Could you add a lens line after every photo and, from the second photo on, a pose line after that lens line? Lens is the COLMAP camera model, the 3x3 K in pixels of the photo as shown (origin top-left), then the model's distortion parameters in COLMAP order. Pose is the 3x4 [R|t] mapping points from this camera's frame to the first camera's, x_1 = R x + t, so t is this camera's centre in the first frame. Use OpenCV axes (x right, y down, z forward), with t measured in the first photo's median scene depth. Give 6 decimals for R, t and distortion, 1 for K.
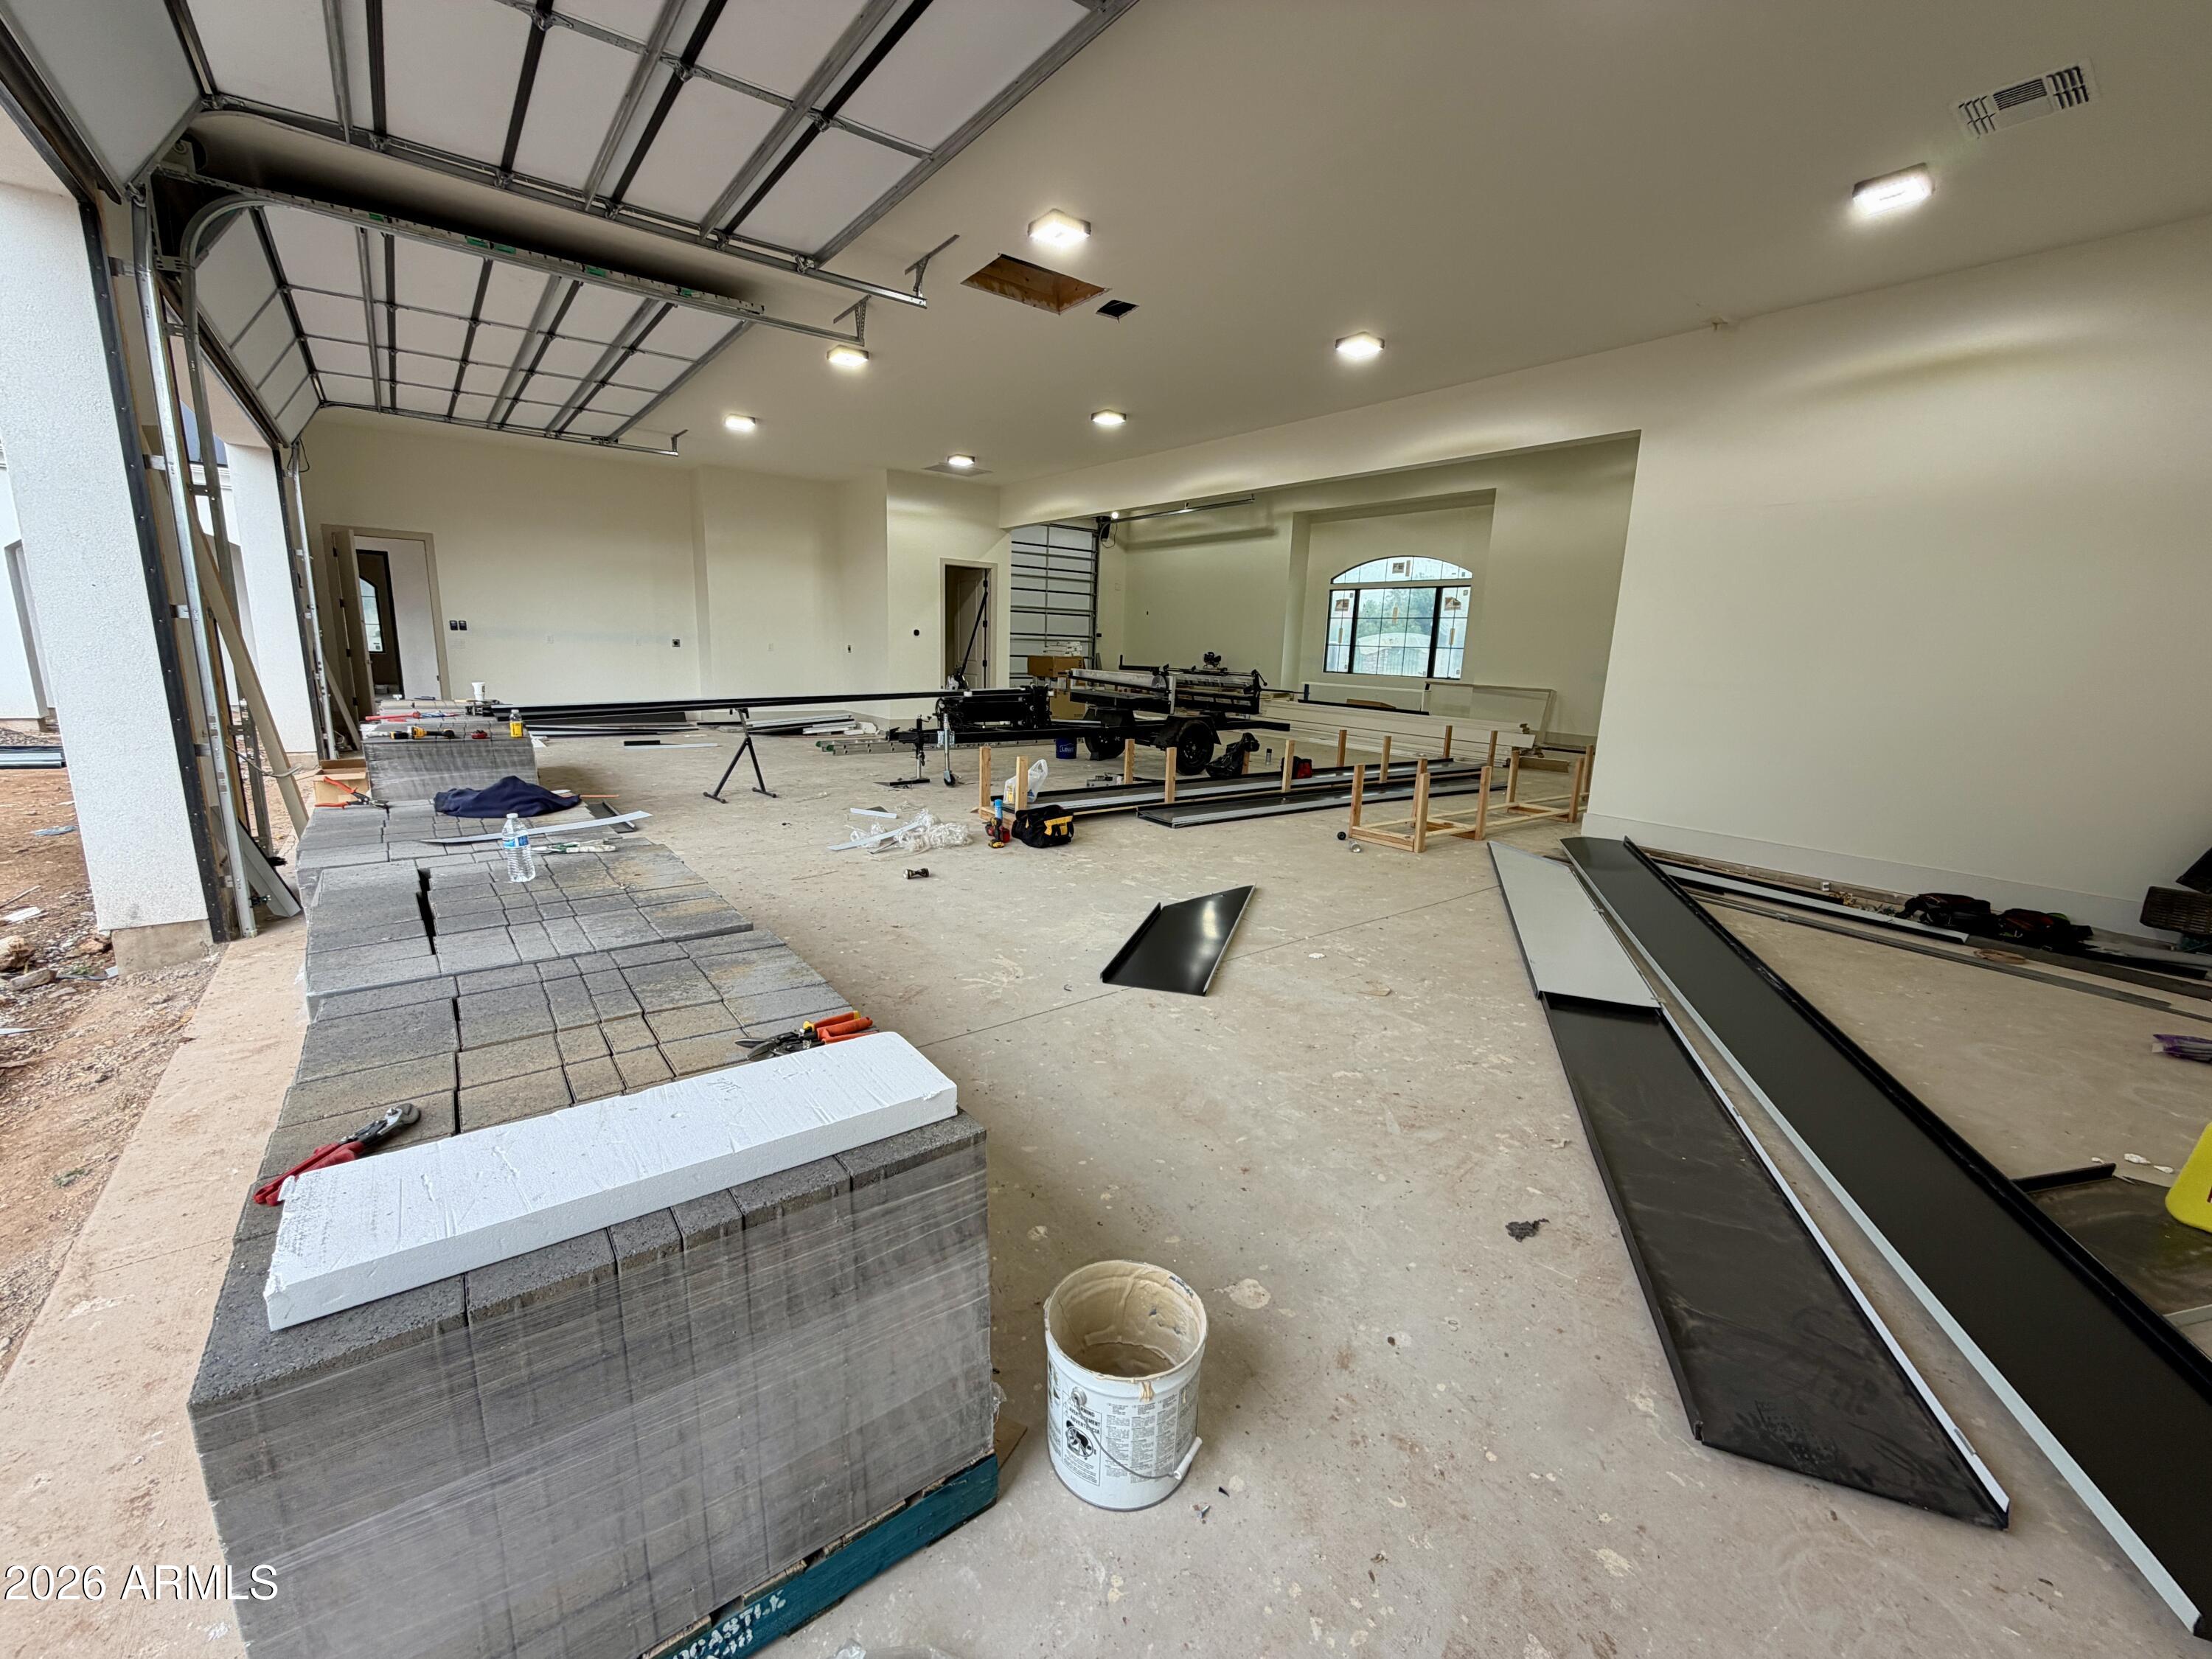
lens RADIAL K [[877.6, 0, 1101.4], [0, 877.6, 825.2], [0, 0, 1]] dist [0.002301, 0.000304]
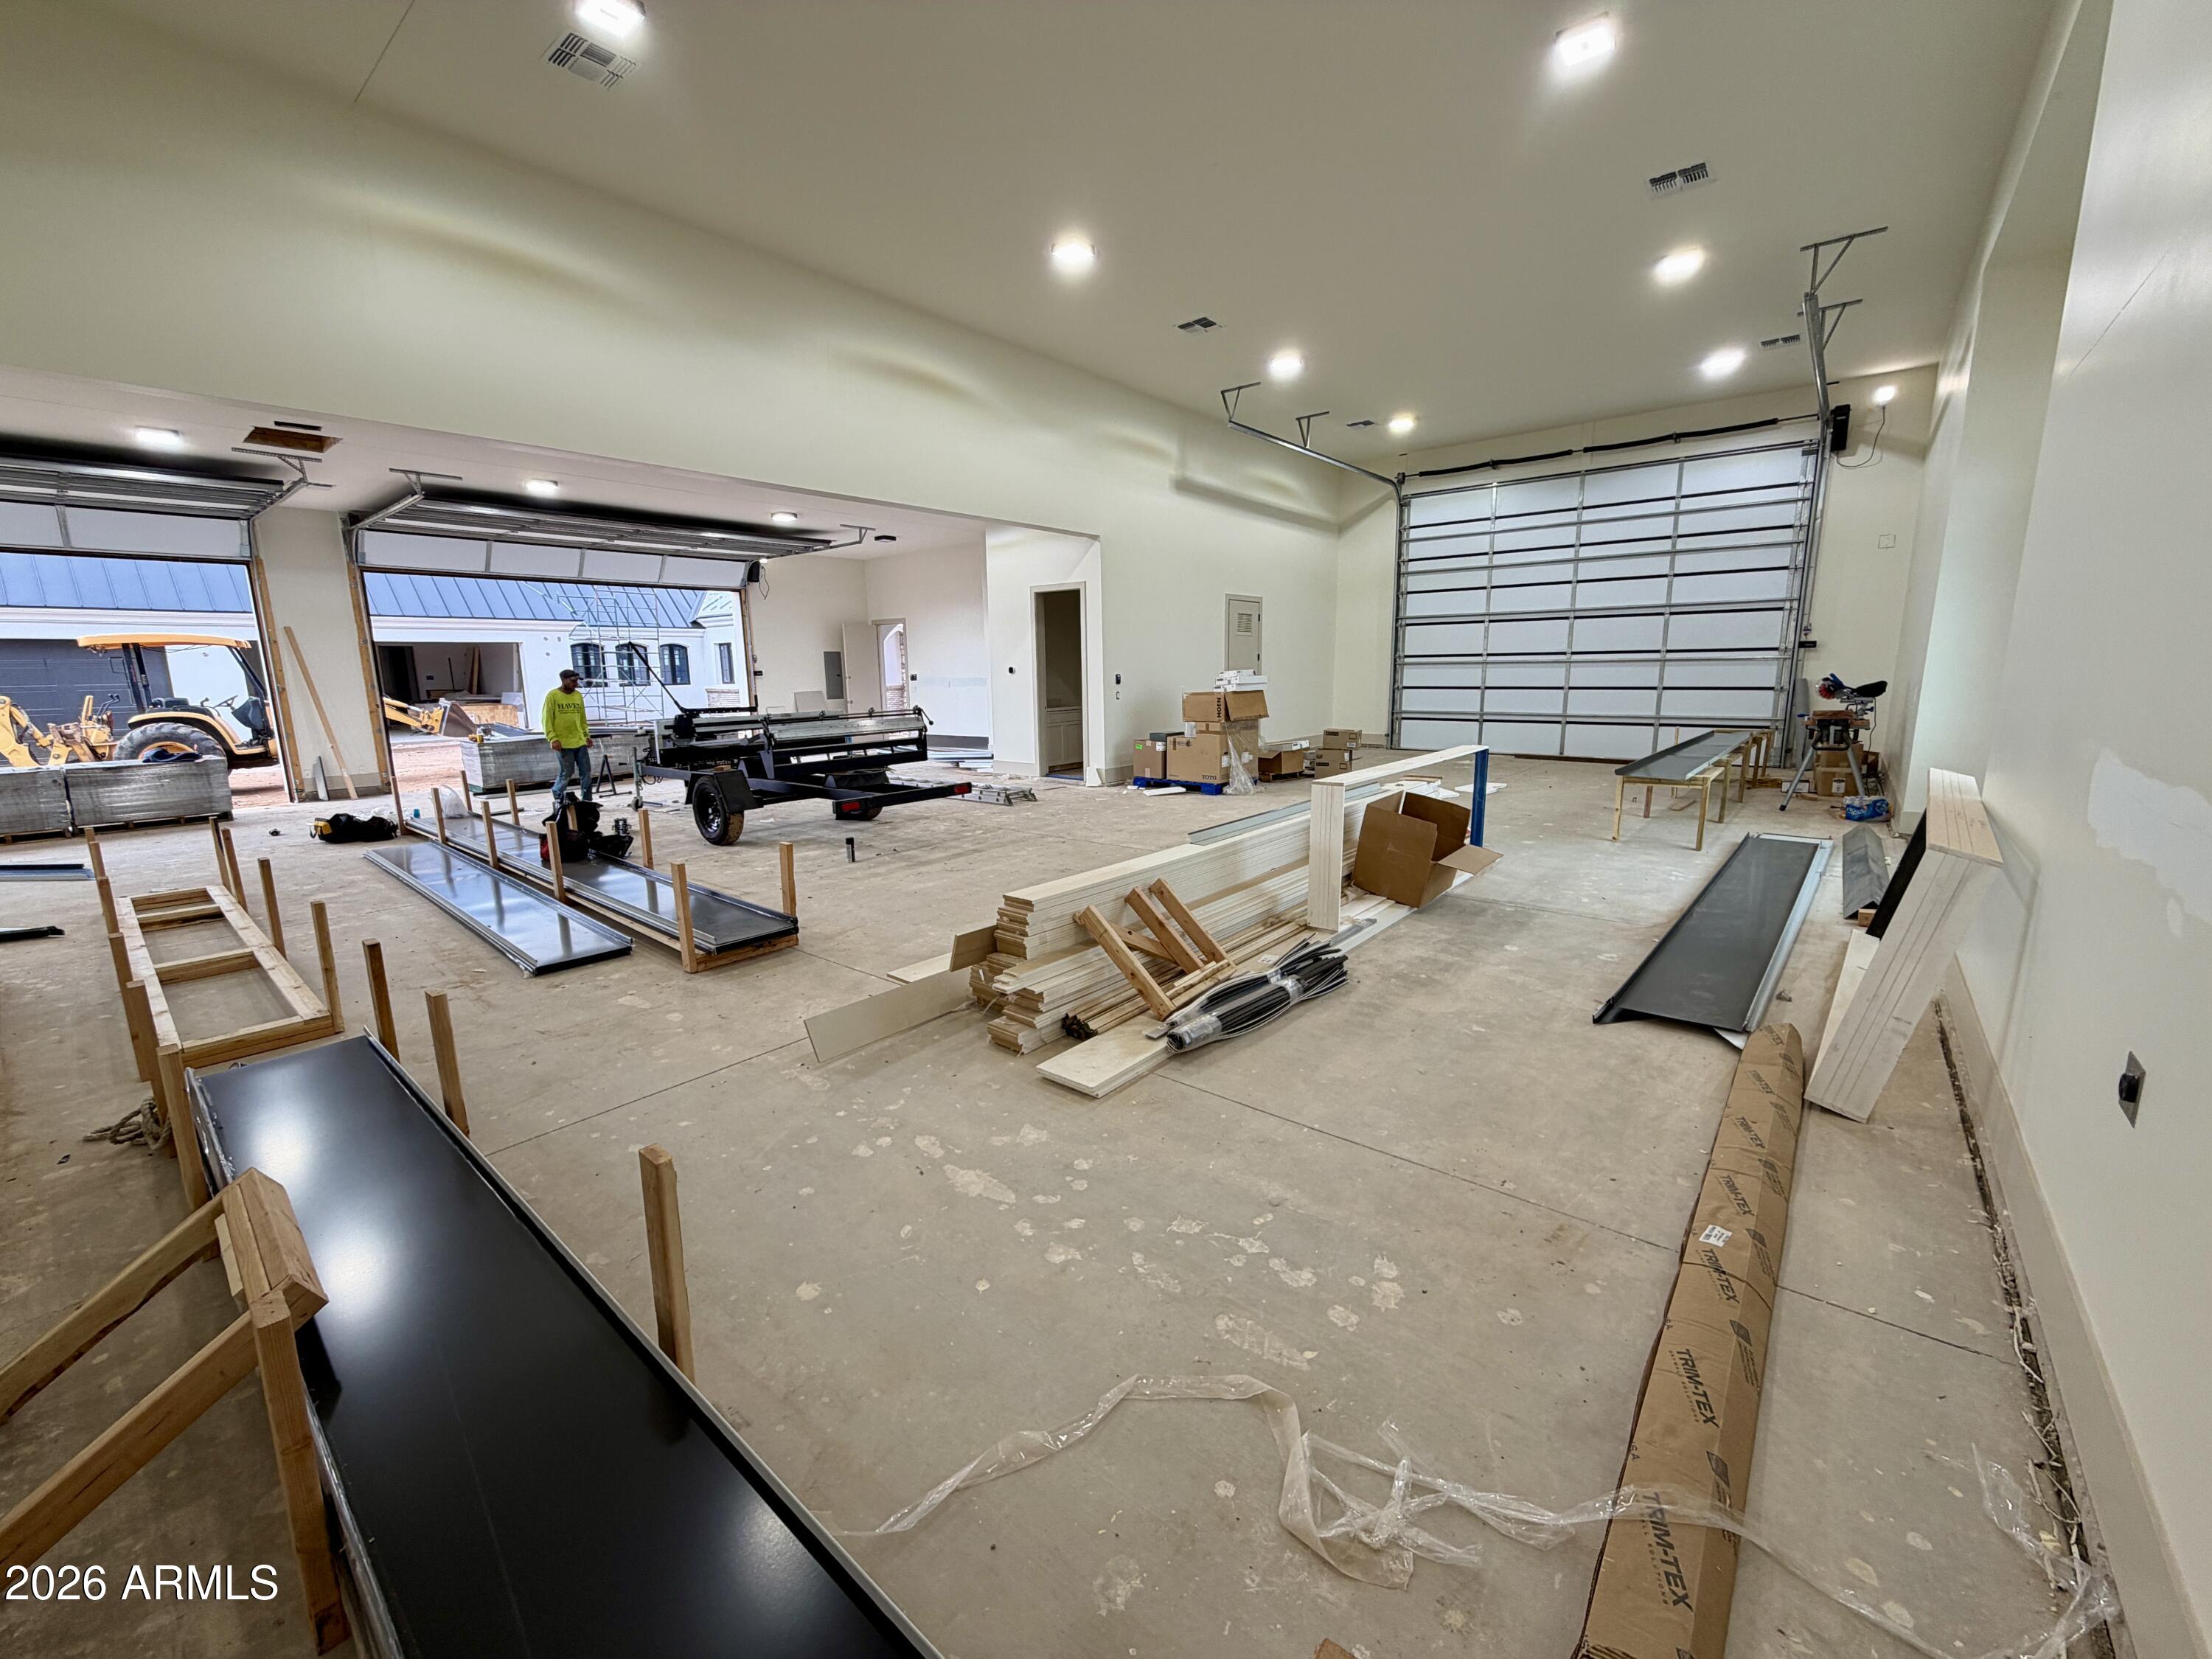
lens RADIAL K [[877.6, 0, 1102.3], [0, 877.6, 832.6], [0, 0, 1]] dist [0.002301, 0.000304]
pose [[0.218459, 0.134802, -0.966491, 0.438267], [-0.174525, 0.979842, 0.097216, -0.092890], [0.960113, 0.147439, 0.237581, 0.530322]]
